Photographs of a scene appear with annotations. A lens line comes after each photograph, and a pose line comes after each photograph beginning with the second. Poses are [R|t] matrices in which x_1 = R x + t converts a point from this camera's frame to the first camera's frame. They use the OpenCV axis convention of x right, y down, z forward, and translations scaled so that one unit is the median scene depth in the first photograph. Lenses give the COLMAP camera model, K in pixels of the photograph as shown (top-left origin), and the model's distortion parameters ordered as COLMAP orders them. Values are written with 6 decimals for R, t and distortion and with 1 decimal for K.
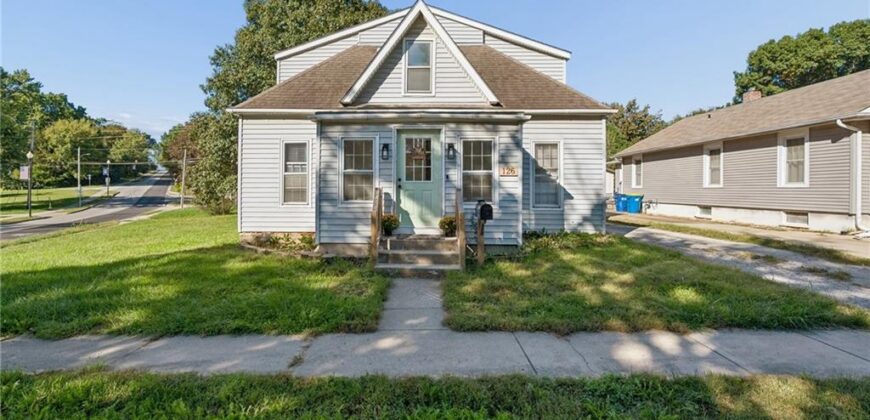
lens RADIAL K [[366.0, 0, 436.9], [0, 366.0, 199.6], [0, 0, 1]] dist [-0.000709, -0.000035]
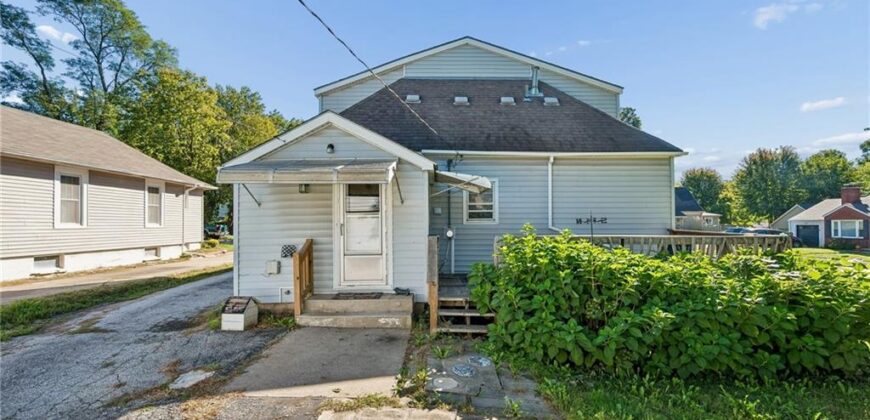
lens RADIAL K [[366.0, 0, 436.9], [0, 366.0, 199.6], [0, 0, 1]] dist [-0.000709, -0.000035]
pose [[-0.999742, 0.006301, 0.021824, 0.009007], [0.005456, 0.999241, -0.038569, -0.063018], [-0.022050, -0.038440, -0.999018, 1.874707]]
